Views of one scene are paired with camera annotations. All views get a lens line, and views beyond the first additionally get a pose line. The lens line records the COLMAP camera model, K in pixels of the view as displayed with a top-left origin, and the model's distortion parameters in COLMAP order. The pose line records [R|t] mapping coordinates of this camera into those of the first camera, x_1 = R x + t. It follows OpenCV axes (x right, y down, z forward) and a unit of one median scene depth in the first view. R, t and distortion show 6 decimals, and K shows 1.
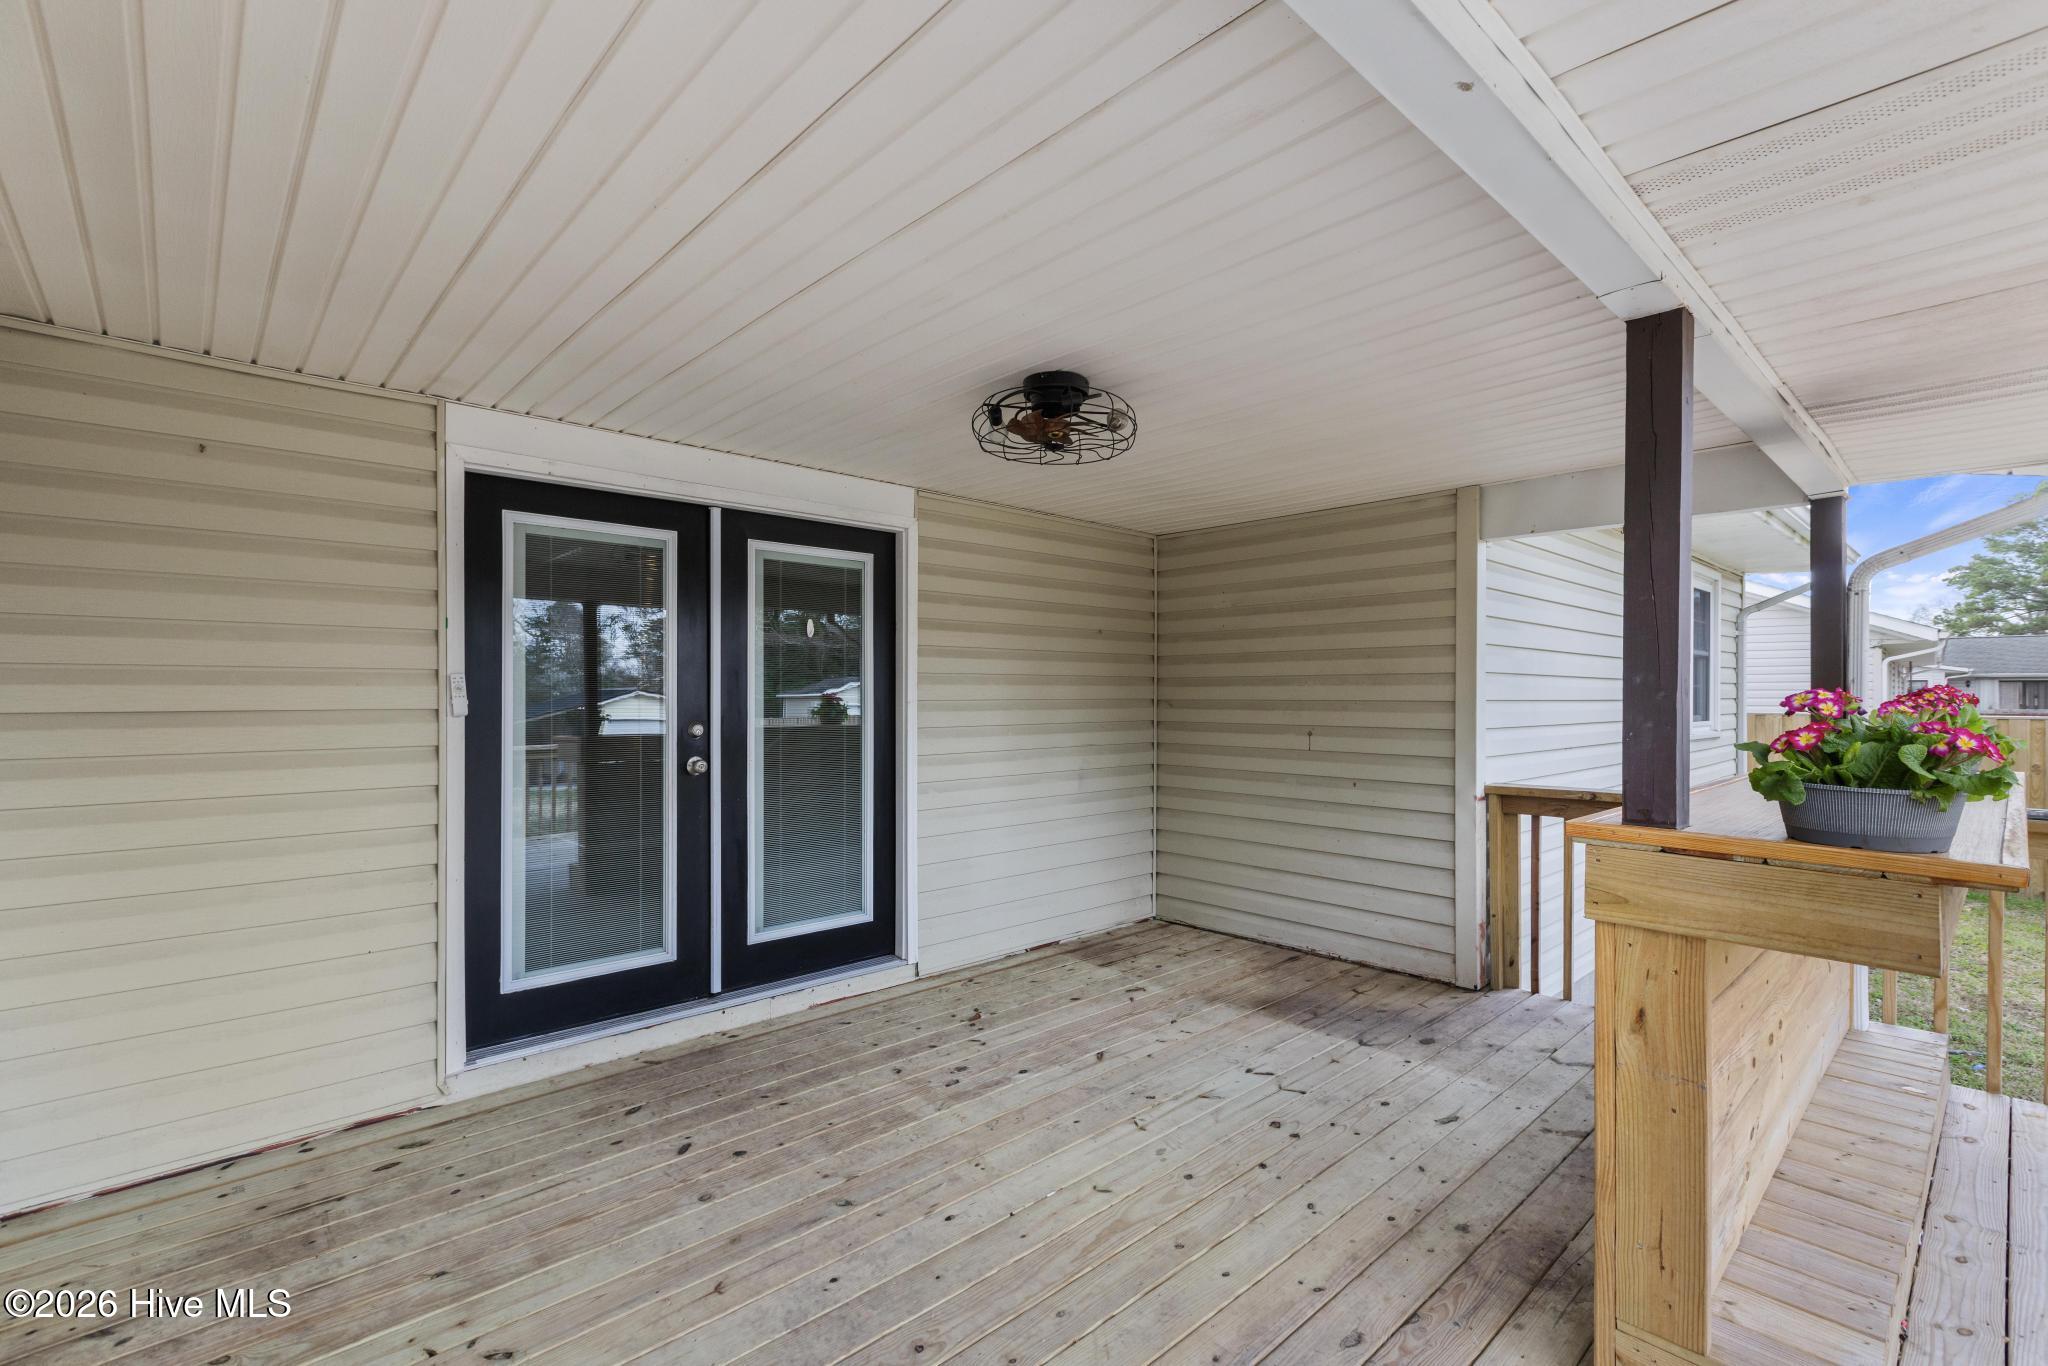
lens RADIAL K [[917.8, 0, 1030.8], [0, 917.8, 689.7], [0, 0, 1]] dist [-0.002634, -0.000360]
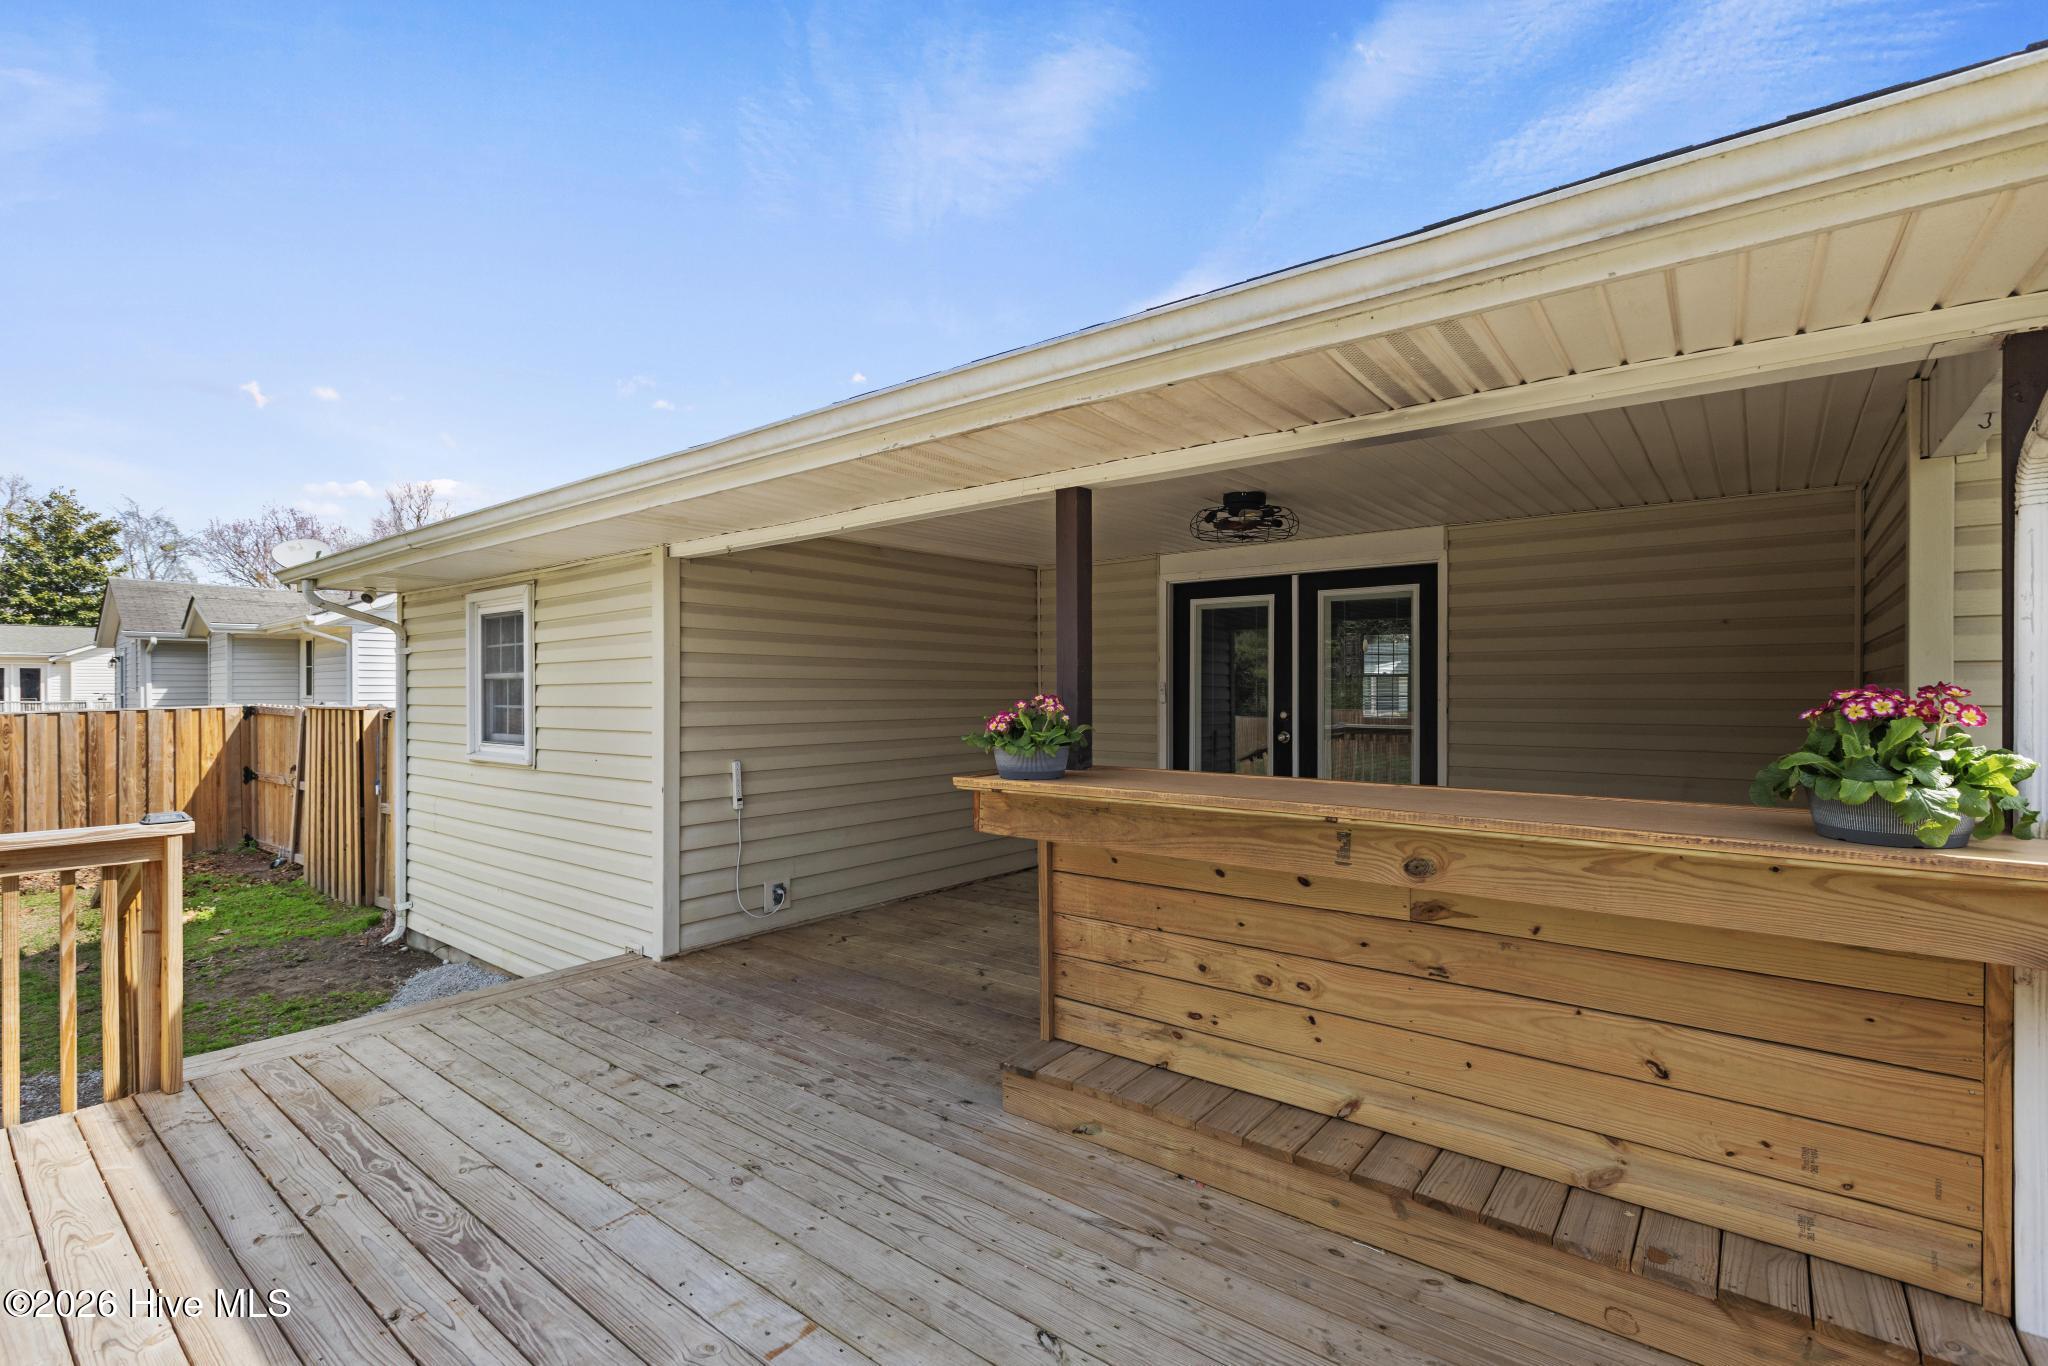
lens RADIAL K [[917.8, 0, 1018.6], [0, 917.8, 692.5], [0, 0, 1]] dist [-0.002634, -0.000360]
pose [[0.146727, -0.004569, -0.989166, 1.034439], [0.006558, 0.999972, -0.003646, 0.005906], [0.989155, -0.005952, 0.146753, 0.273998]]
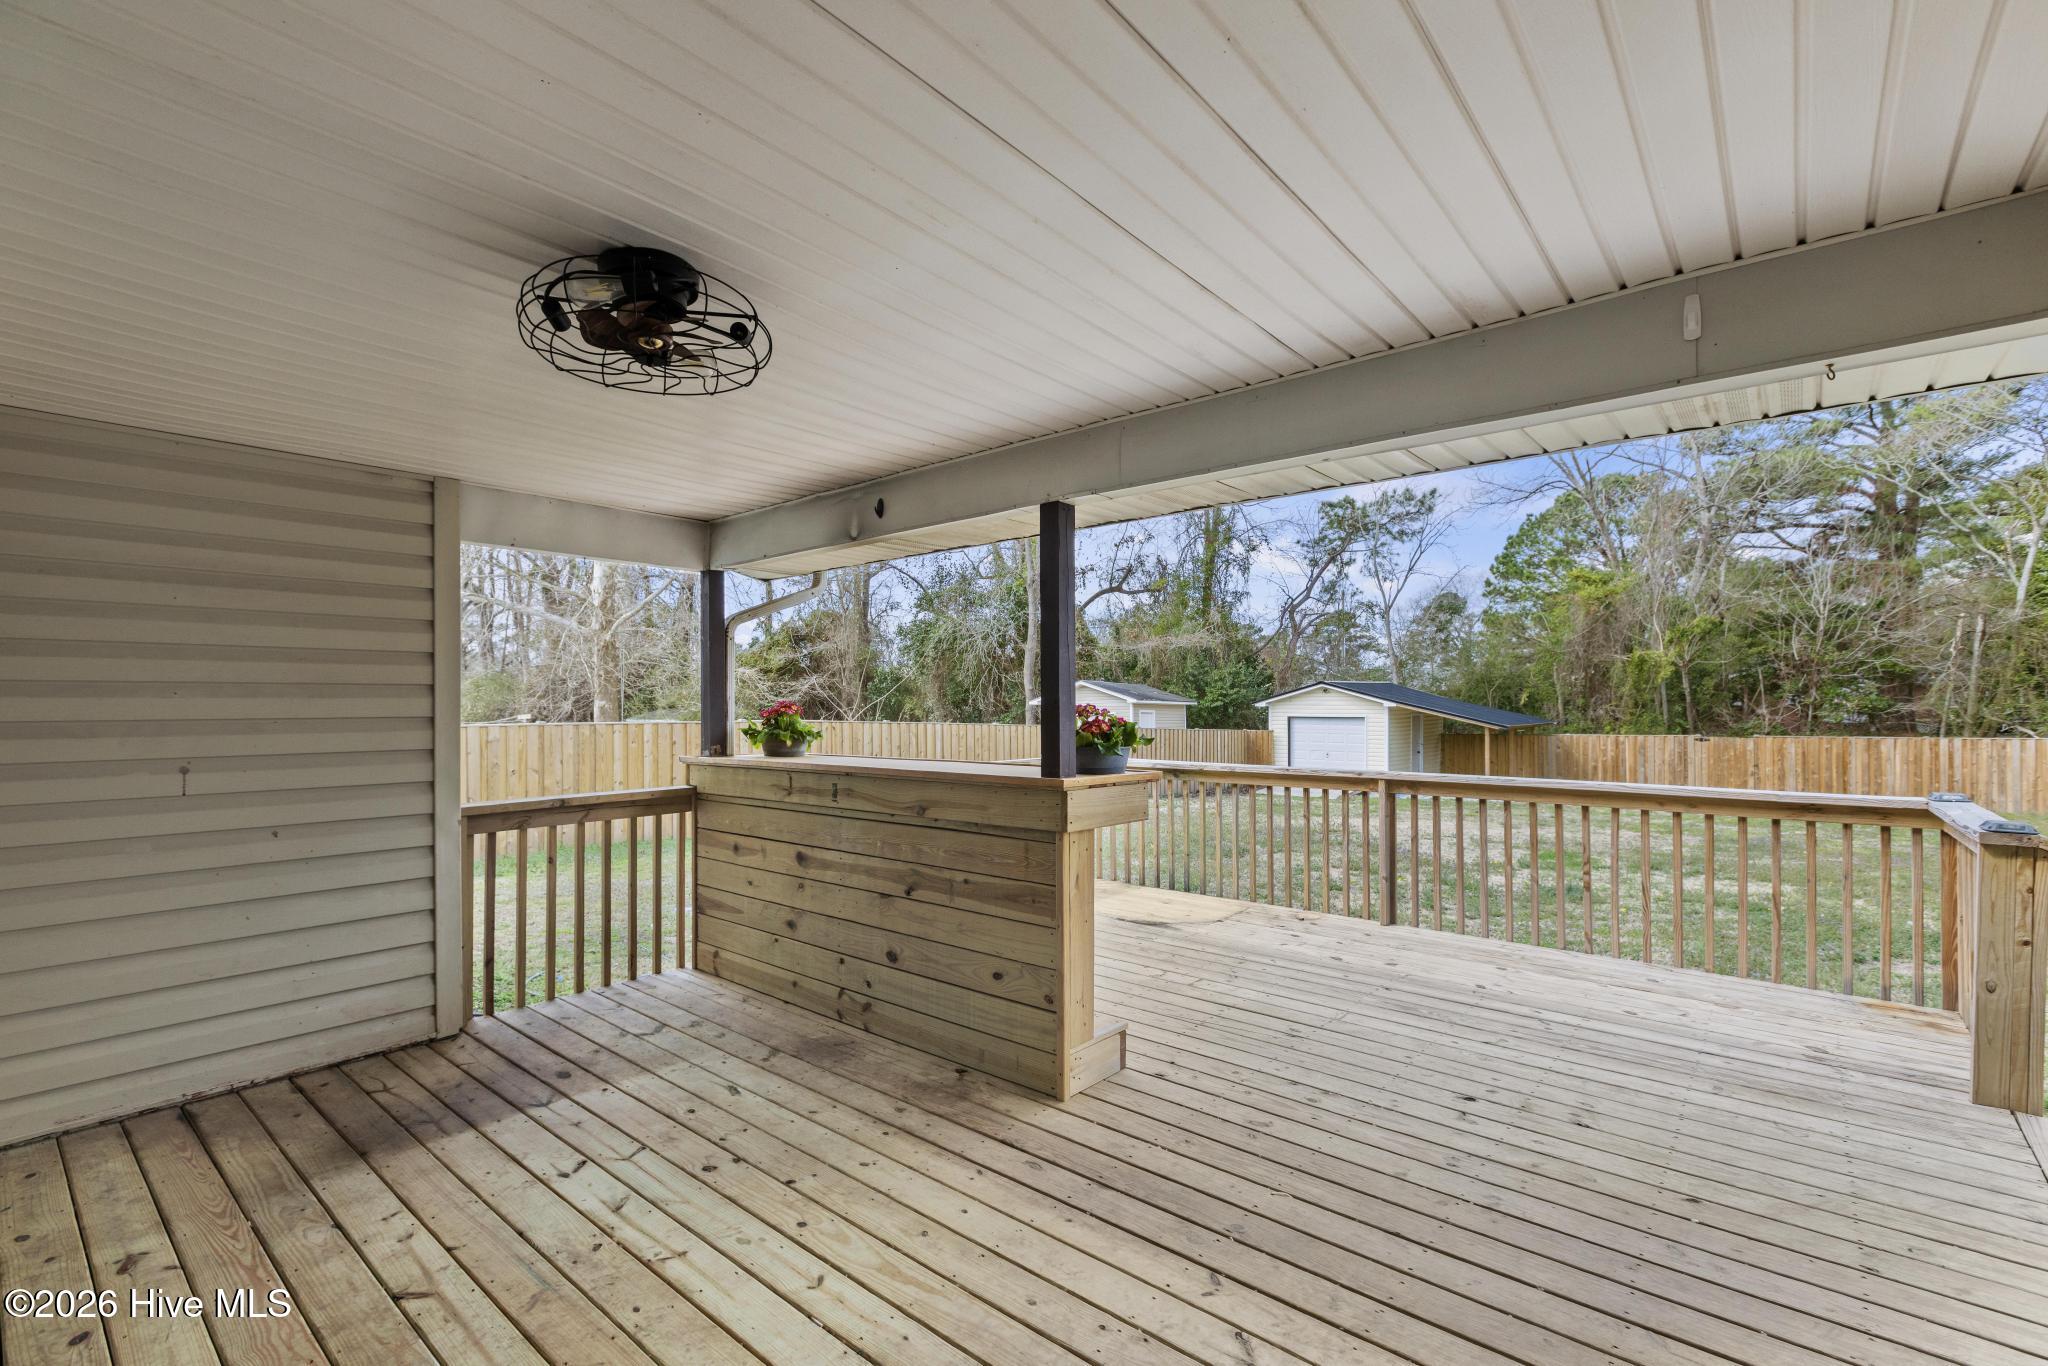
lens RADIAL K [[917.8, 0, 1026.9], [0, 917.8, 695.2], [0, 0, 1]] dist [-0.002634, -0.000360]
pose [[-0.124230, 0.012064, 0.992180, -0.493668], [0.002632, 0.999927, -0.011828, 0.003921], [-0.992250, 0.001142, -0.124253, 0.557927]]
